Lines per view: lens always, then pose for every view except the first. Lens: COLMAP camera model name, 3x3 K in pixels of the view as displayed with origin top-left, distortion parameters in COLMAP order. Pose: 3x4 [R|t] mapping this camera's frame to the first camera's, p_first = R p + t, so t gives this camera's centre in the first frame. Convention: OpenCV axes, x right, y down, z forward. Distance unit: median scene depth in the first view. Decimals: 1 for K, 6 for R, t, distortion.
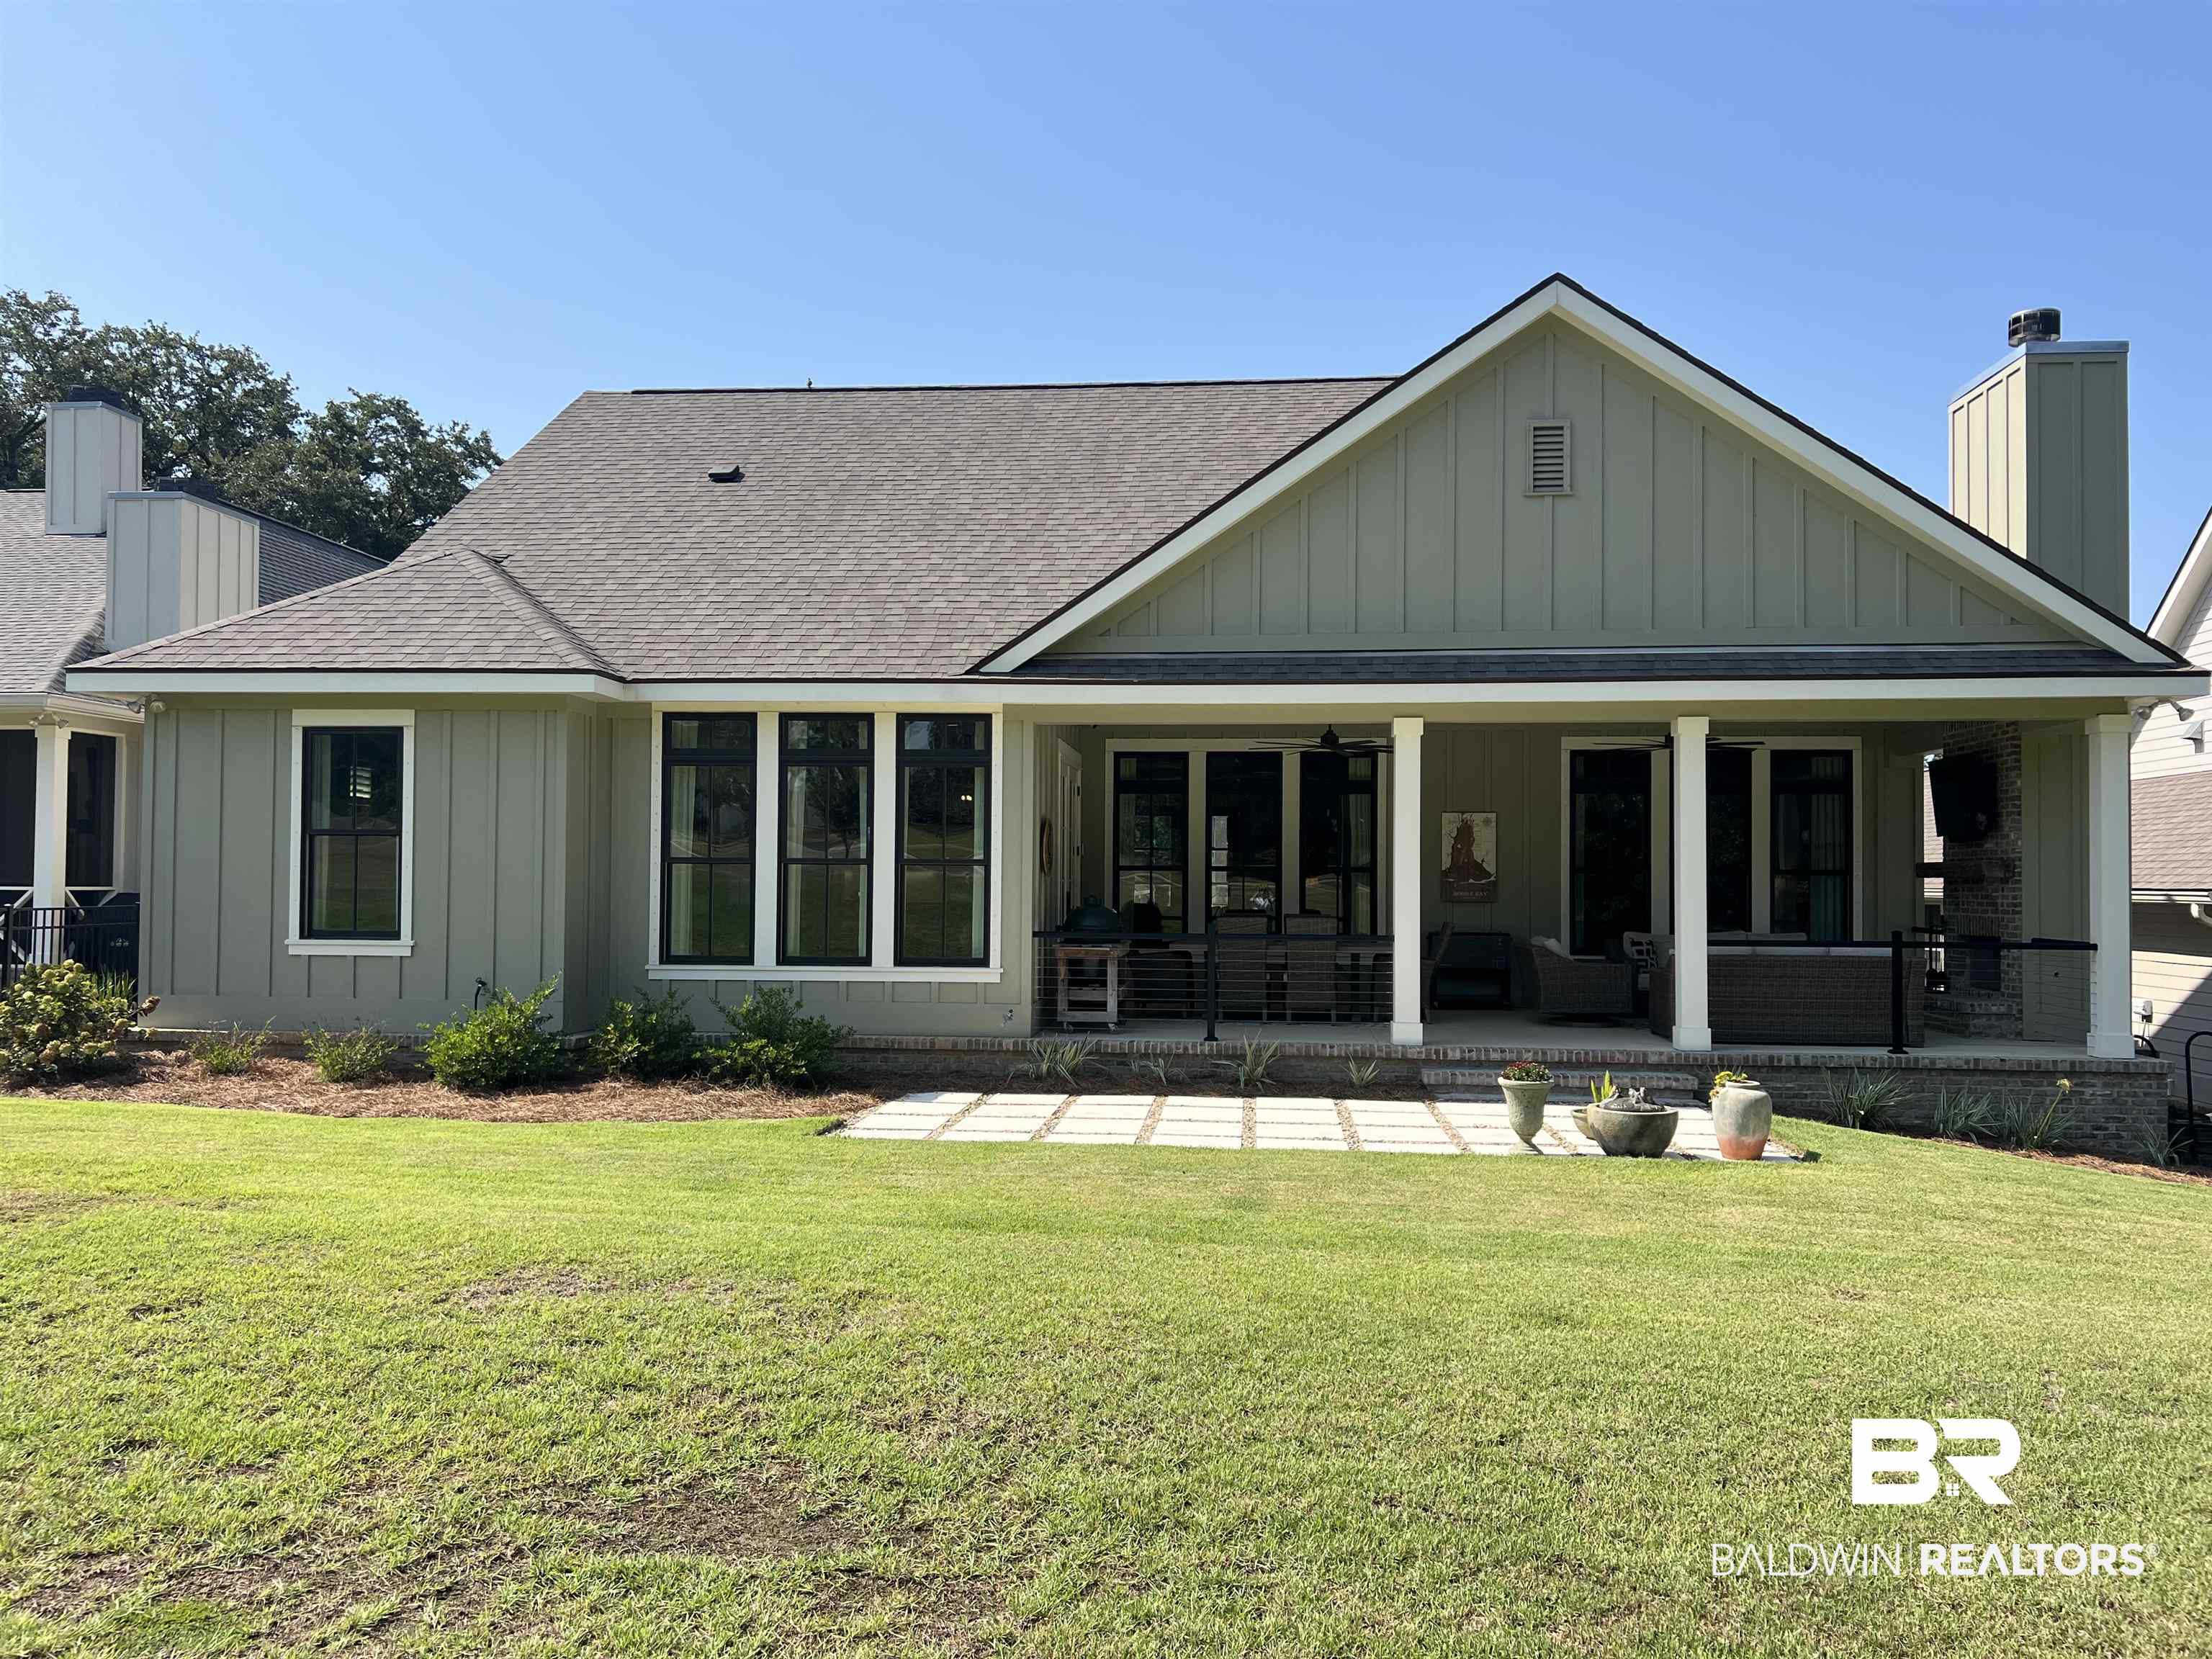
lens RADIAL K [[1678.7, 0, 1106.0], [0, 1678.7, 829.5], [0, 0, 1]] dist [0.090289, -0.000232]
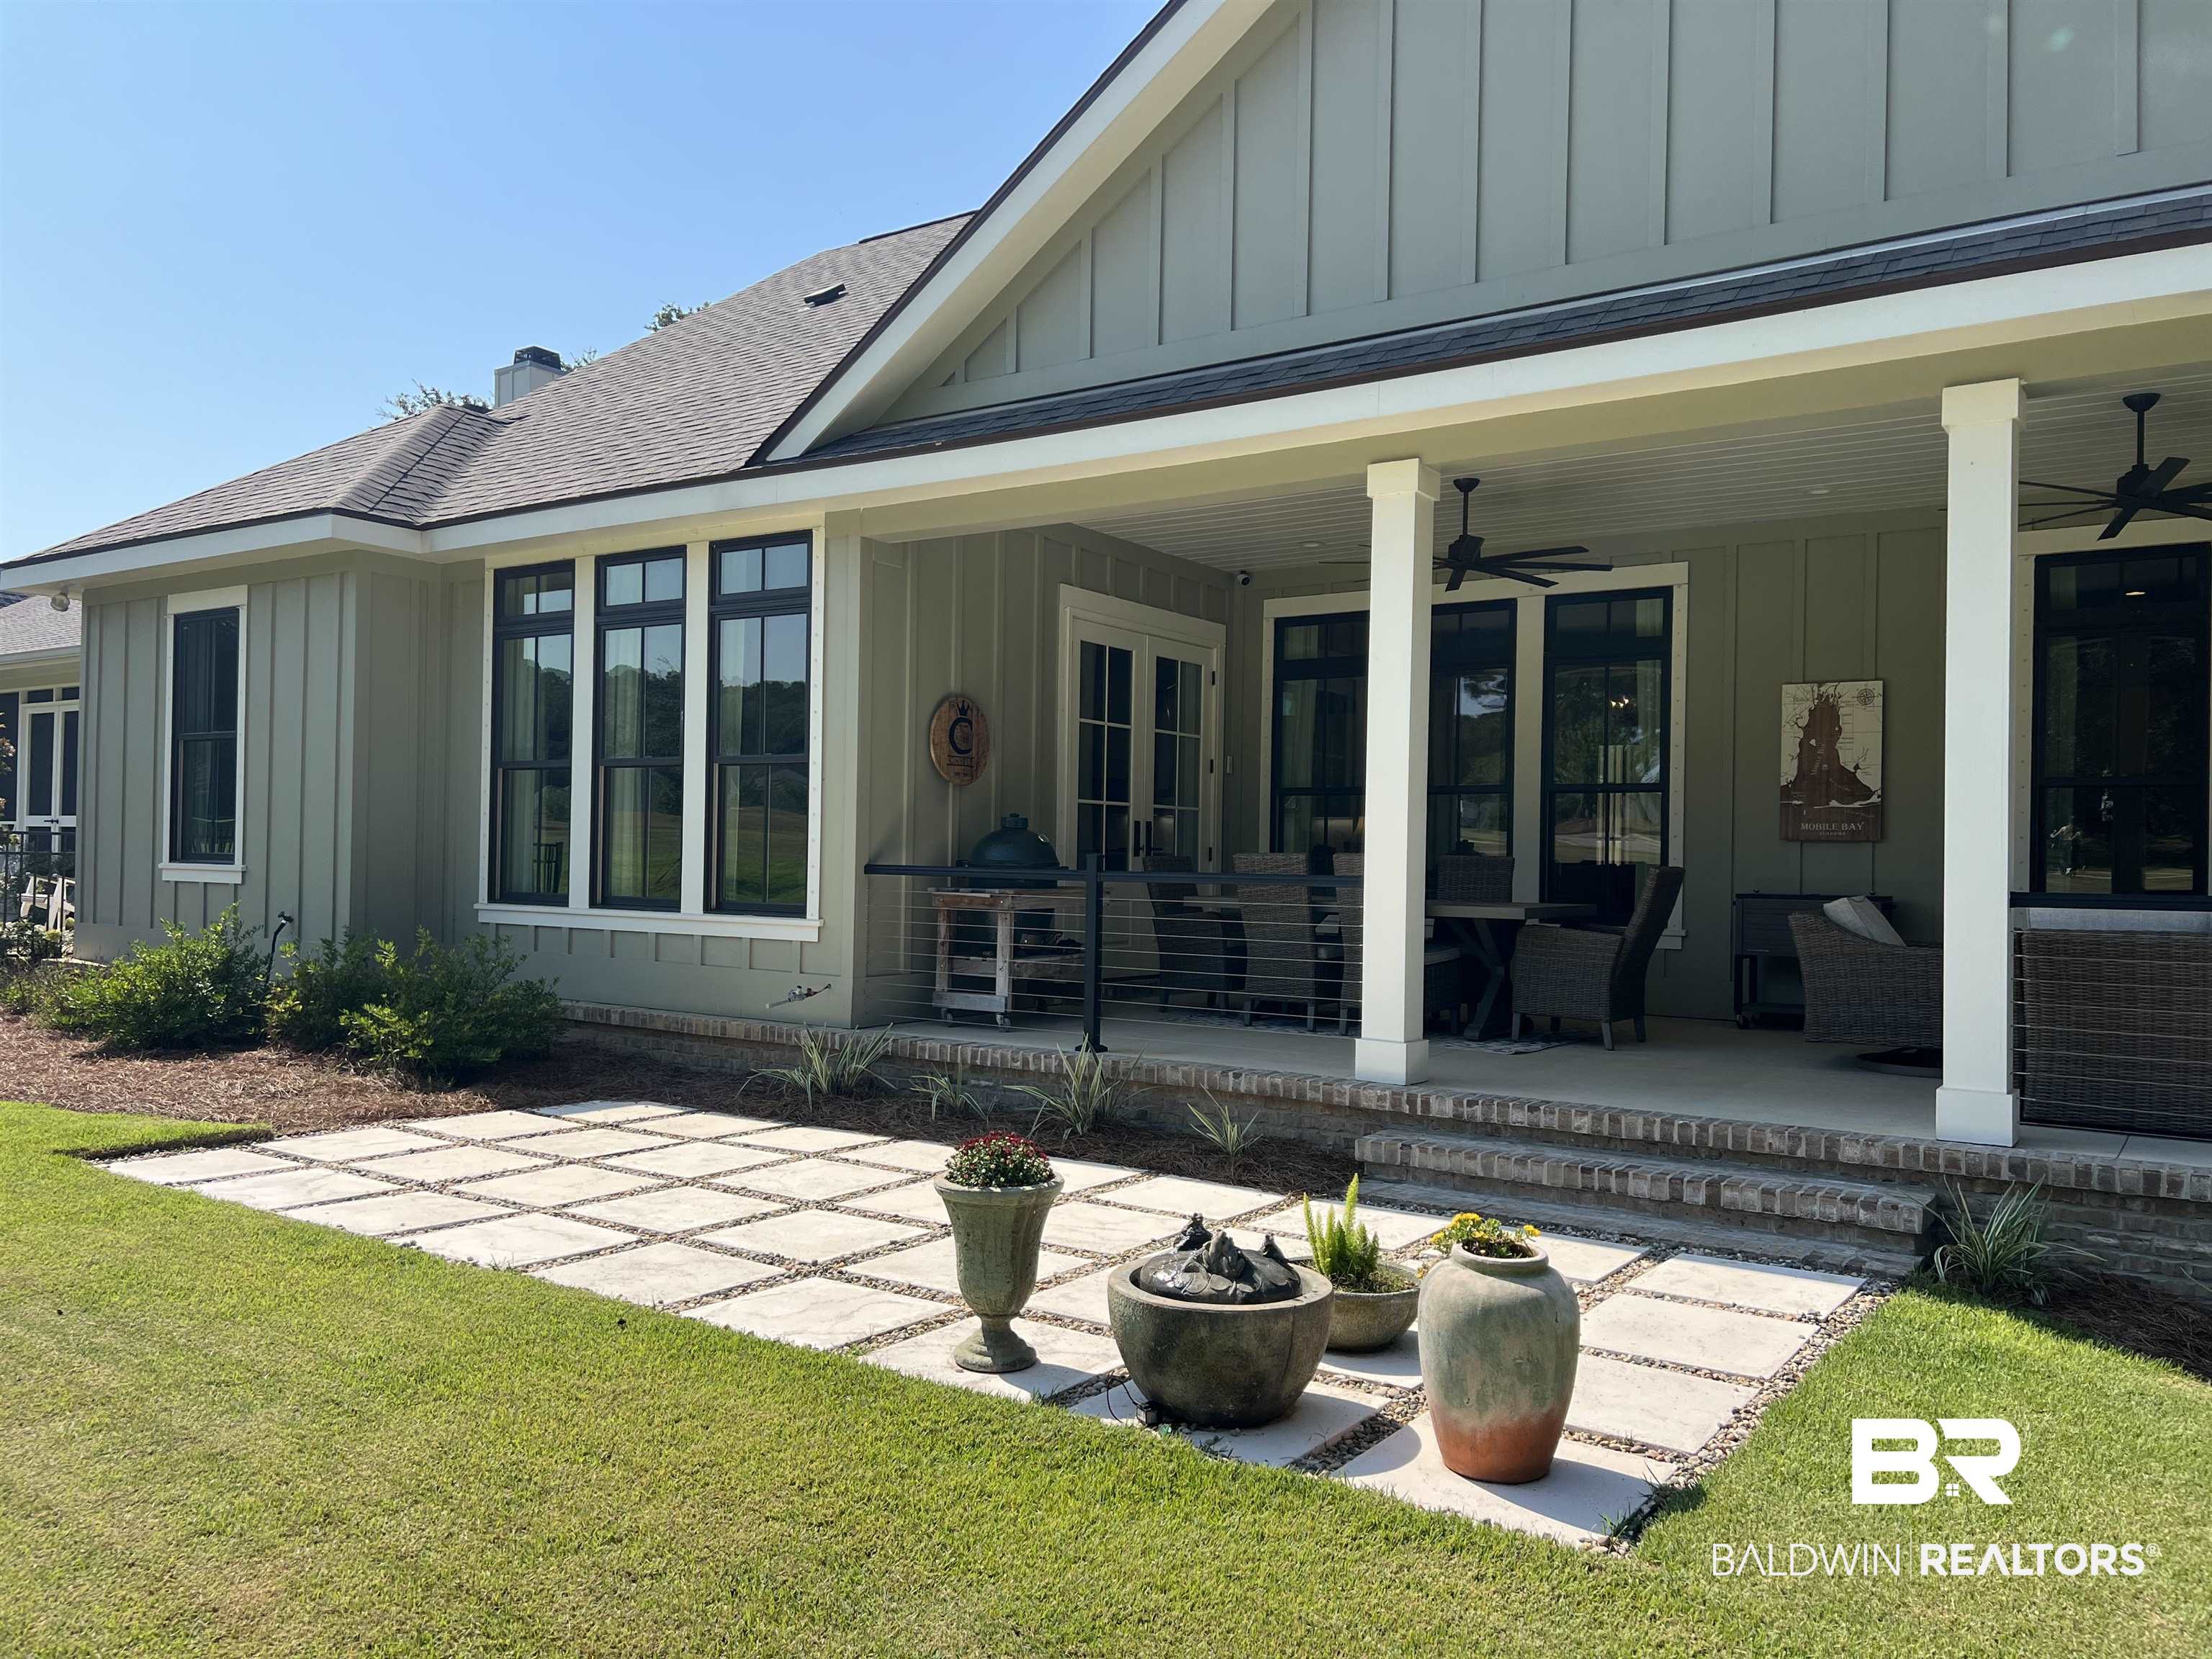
lens RADIAL K [[1688.8, 0, 1106.0], [0, 1688.8, 829.5], [0, 0, 1]] dist [0.051364, 0.000532]
pose [[0.868563, 0.000116, -0.495579, 0.360946], [0.001749, 0.999993, 0.003298, 0.046127], [0.495576, -0.003732, 0.868556, 0.490627]]
